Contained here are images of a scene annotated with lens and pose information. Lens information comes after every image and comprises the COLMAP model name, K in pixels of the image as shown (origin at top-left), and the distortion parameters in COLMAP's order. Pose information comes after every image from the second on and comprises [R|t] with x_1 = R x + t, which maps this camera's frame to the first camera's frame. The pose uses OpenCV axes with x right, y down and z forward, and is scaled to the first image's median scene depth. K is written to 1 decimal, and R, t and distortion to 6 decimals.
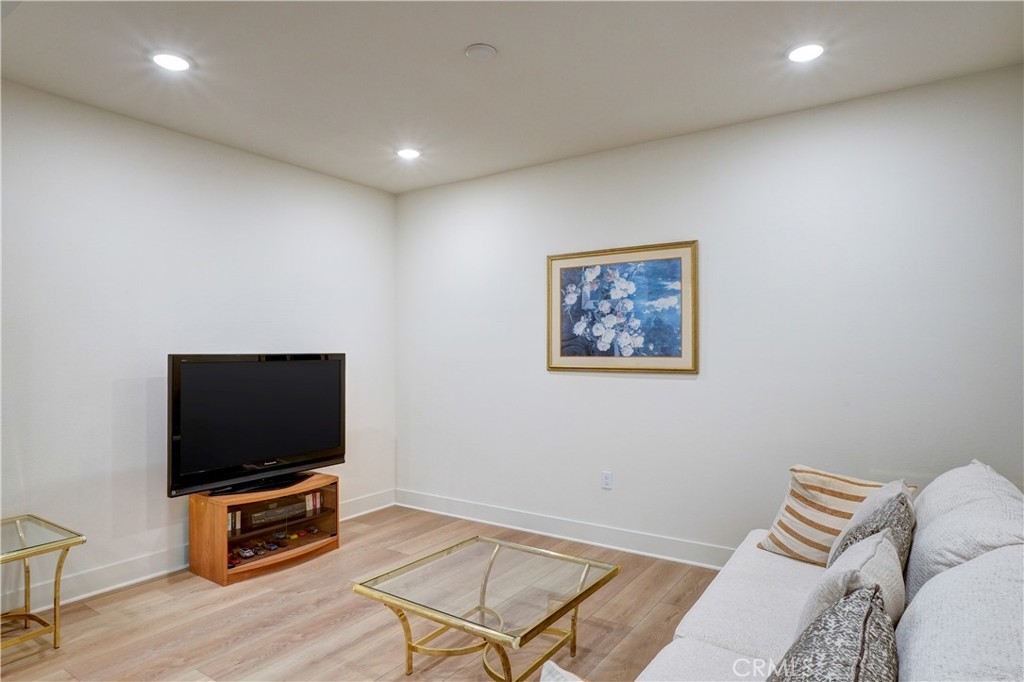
lens RADIAL K [[595.7, 0, 512.0], [0, 595.7, 341.0], [0, 0, 1]] dist [-0.003267, -0.000547]
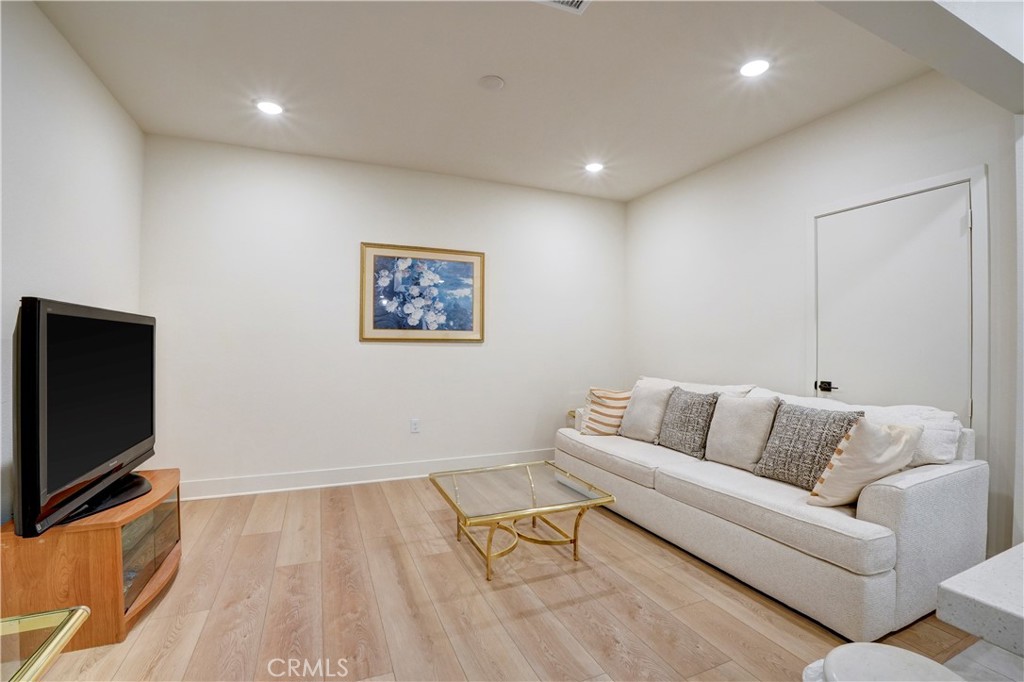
lens RADIAL K [[458.6, 0, 517.6], [0, 458.6, 342.0], [0, 0, 1]] dist [-0.000191, 0.000043]
pose [[0.546956, 0.007799, 0.837125, -0.555822], [-0.017707, 0.999841, 0.002255, 0.046573], [-0.836974, -0.016057, 0.547007, 0.274563]]
